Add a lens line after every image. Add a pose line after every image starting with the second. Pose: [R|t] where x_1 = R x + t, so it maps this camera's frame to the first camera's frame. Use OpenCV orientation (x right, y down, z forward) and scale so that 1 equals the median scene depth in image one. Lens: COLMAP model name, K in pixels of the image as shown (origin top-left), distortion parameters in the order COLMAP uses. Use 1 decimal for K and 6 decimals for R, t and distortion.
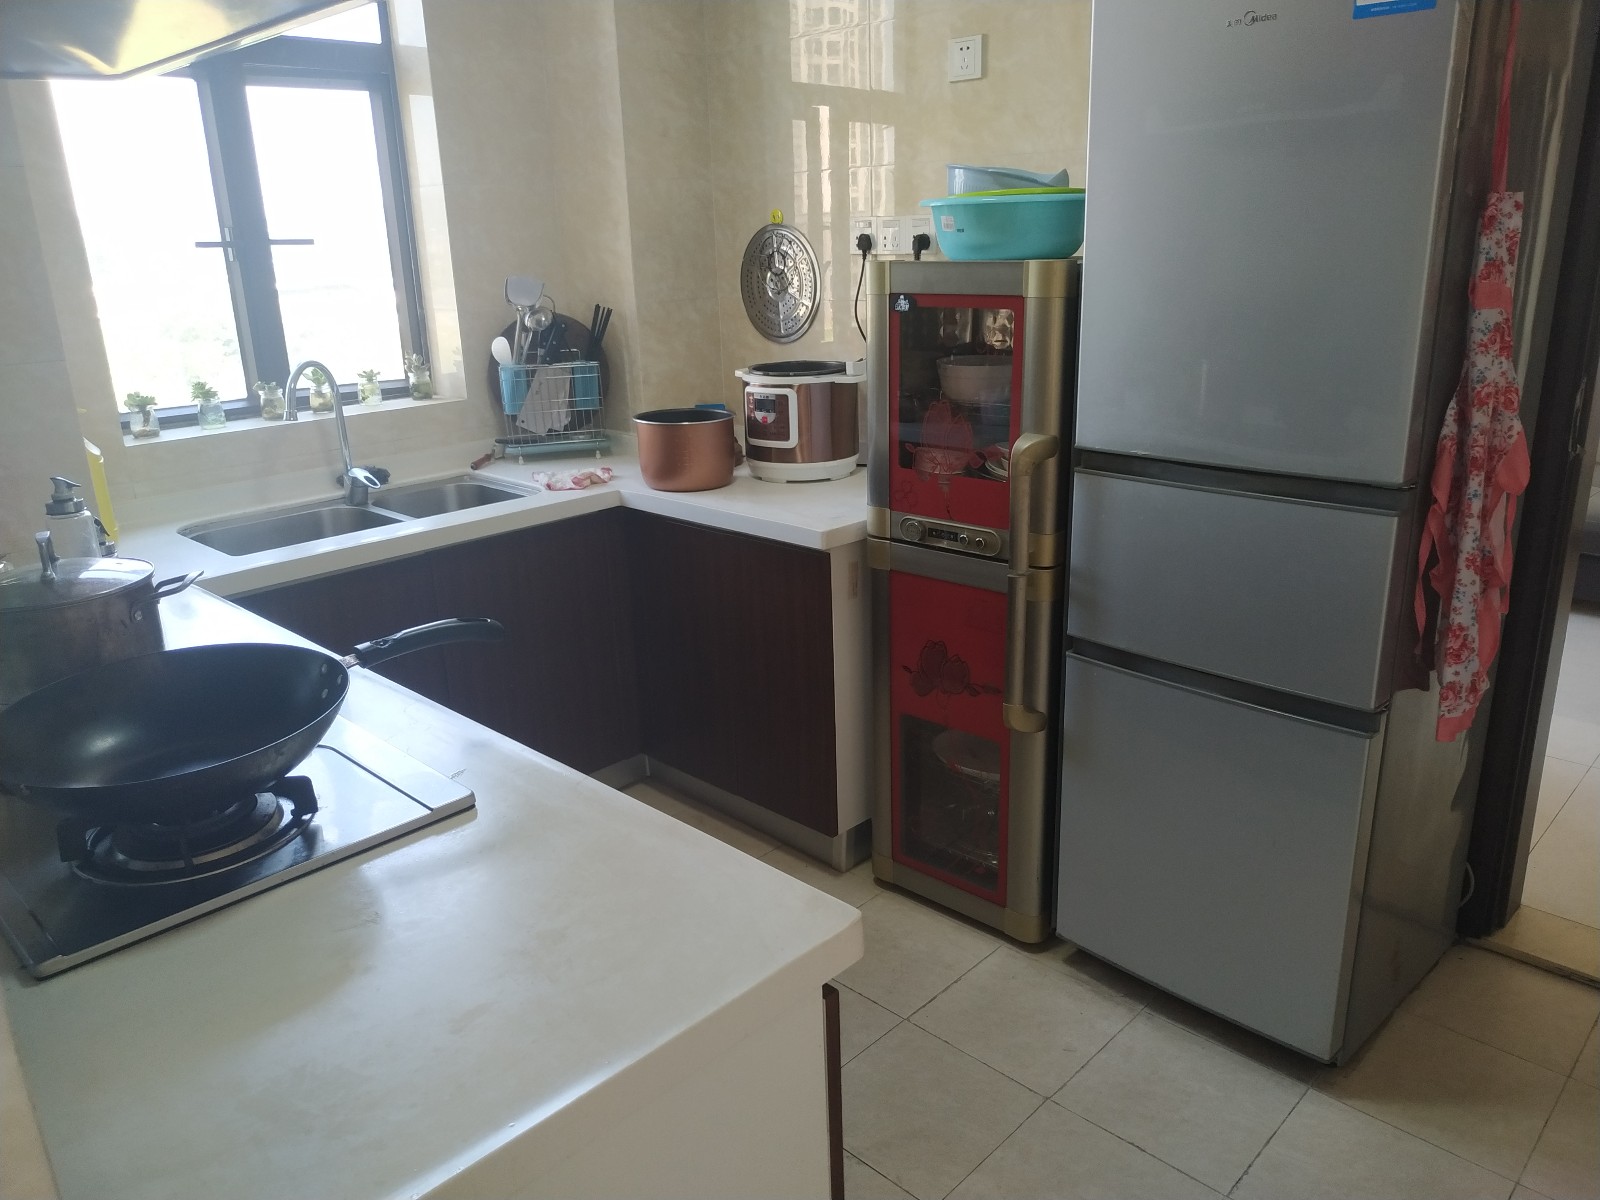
lens RADIAL K [[1147.6, 0, 800.0], [0, 1147.6, 600.0], [0, 0, 1]] dist [0.077585, -0.115595]
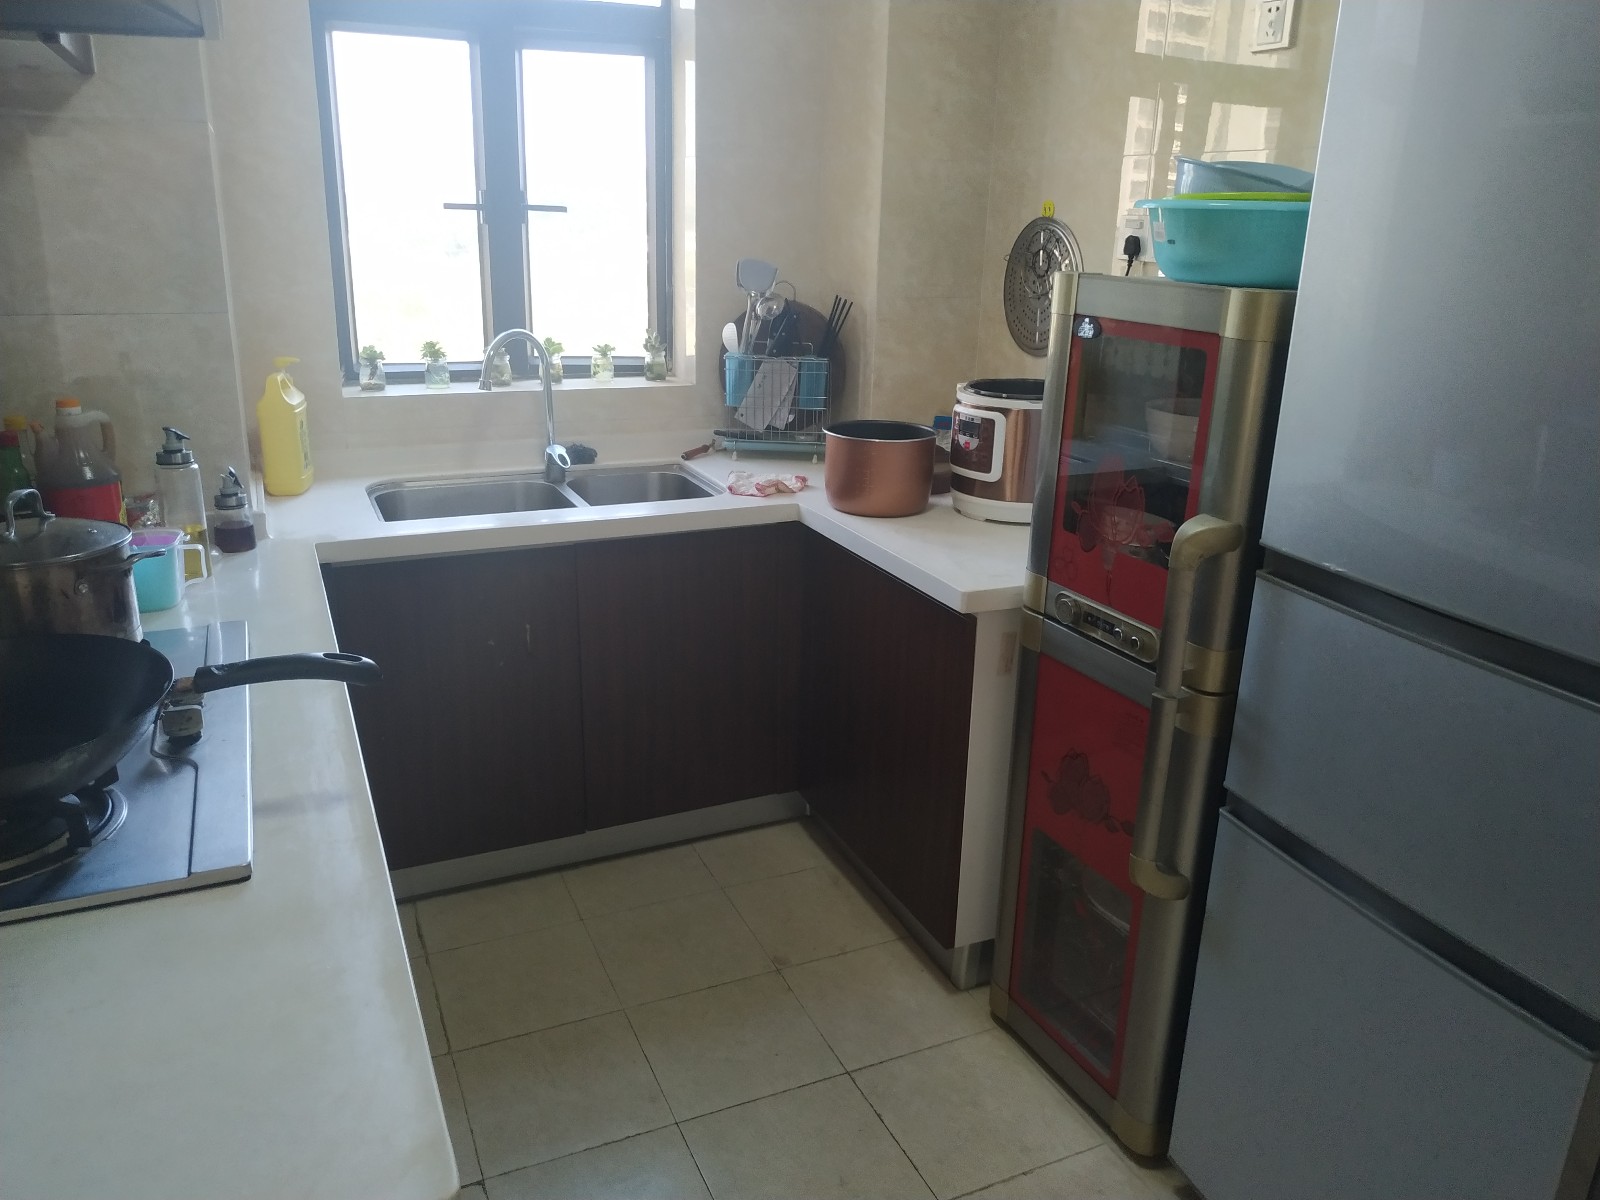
lens RADIAL K [[1166.1, 0, 800.0], [0, 1166.1, 600.0], [0, 0, 1]] dist [0.138687, -0.328780]
pose [[0.930659, 0.165446, -0.326345, 0.155159], [-0.162282, 0.986047, 0.037103, -0.055184], [0.327930, 0.018430, 0.944522, 0.135413]]
